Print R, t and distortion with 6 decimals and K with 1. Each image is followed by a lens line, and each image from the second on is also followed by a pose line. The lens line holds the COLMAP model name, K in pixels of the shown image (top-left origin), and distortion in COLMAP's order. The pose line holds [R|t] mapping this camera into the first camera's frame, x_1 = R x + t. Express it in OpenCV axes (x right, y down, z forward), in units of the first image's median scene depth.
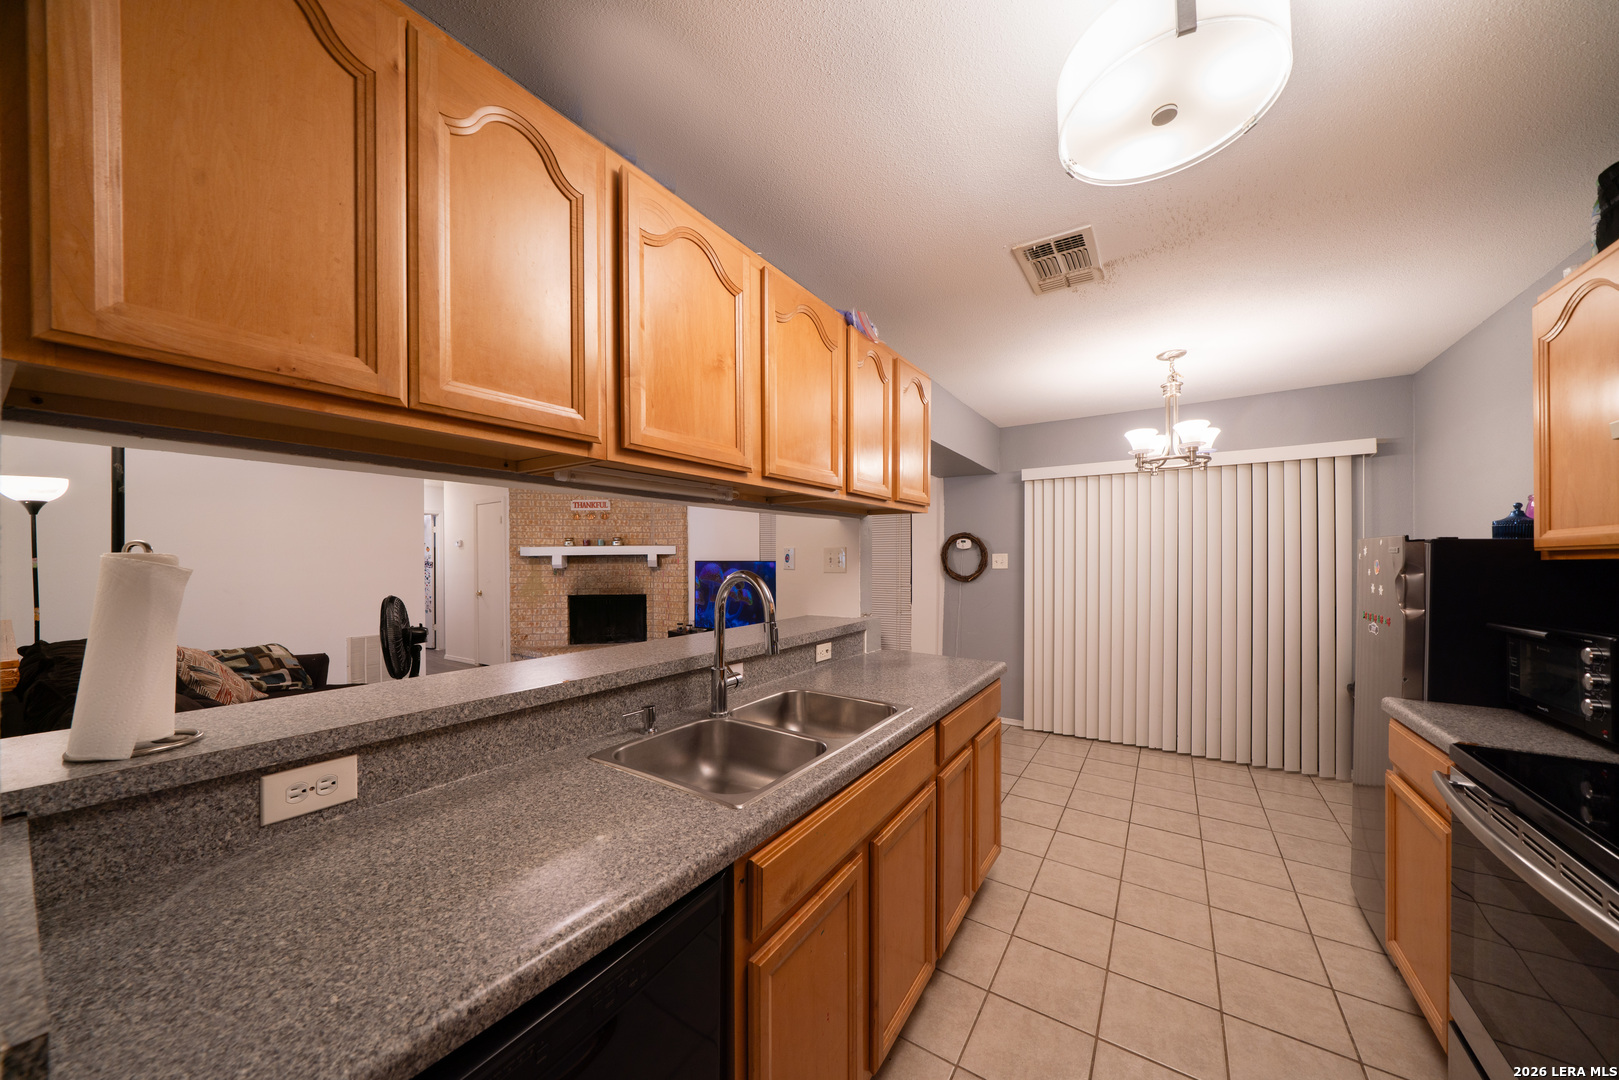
lens RADIAL K [[530.6, 0, 829.3], [0, 530.6, 572.1], [0, 0, 1]] dist [-0.007353, 0.000077]
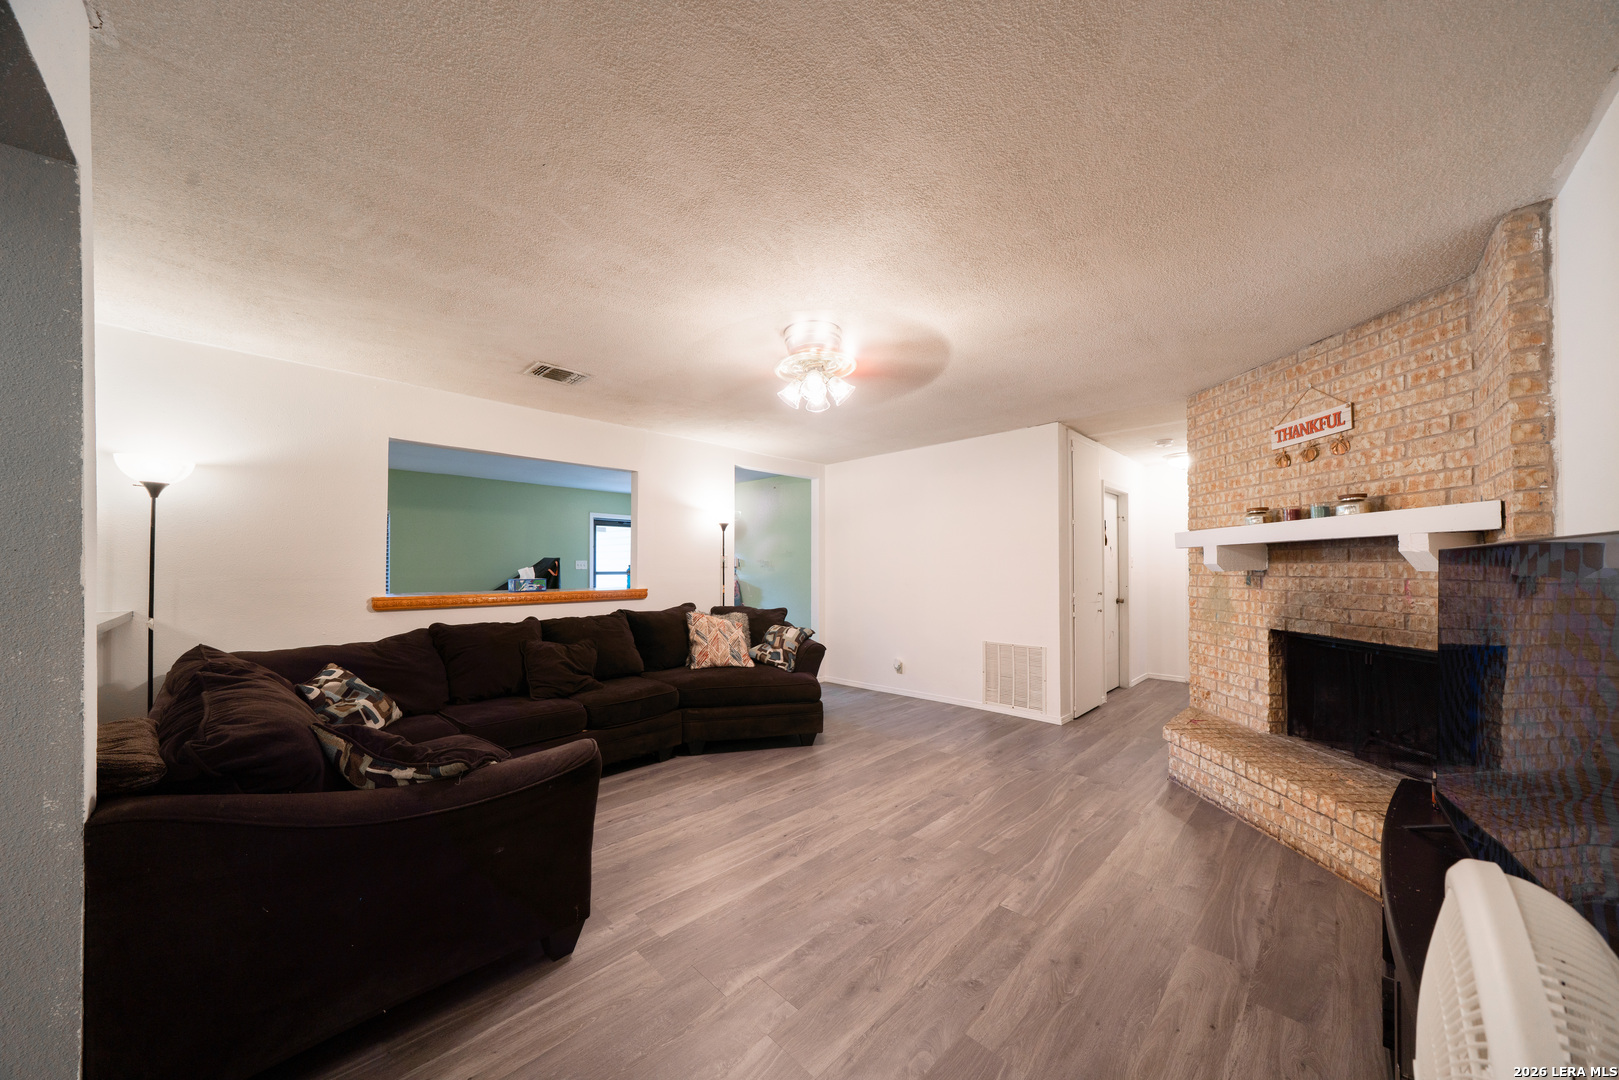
lens RADIAL K [[553.9, 0, 808.3], [0, 553.9, 544.2], [0, 0, 1]] dist [-0.001372, 0.000179]
pose [[-0.194558, -0.030421, -0.980419, 0.185126], [-0.023302, 0.999380, -0.026385, -0.023378], [0.980614, 0.017713, -0.195146, 1.710392]]
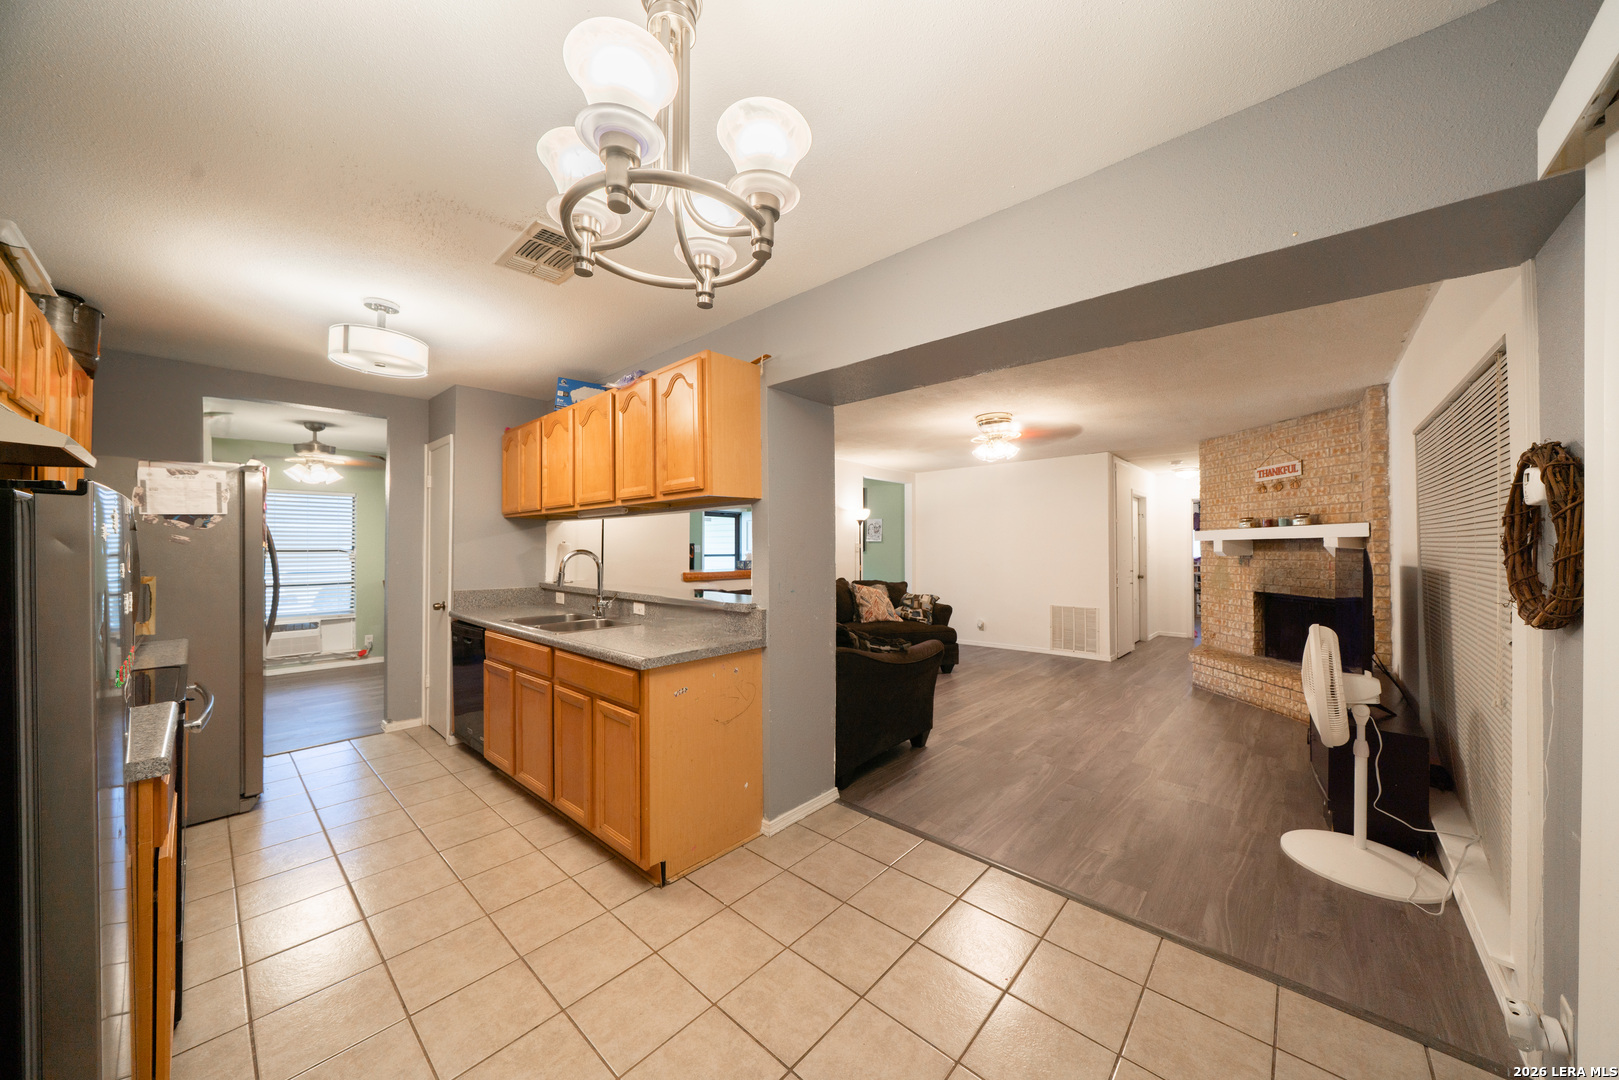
lens RADIAL K [[556.3, 0, 802.3], [0, 556.3, 522.5], [0, 0, 1]] dist [-0.001628, -0.000036]
pose [[-0.164984, -0.035520, -0.985657, 1.042131], [-0.025002, 0.999181, -0.031822, -0.036377], [0.985979, 0.019393, -0.165736, 1.191051]]
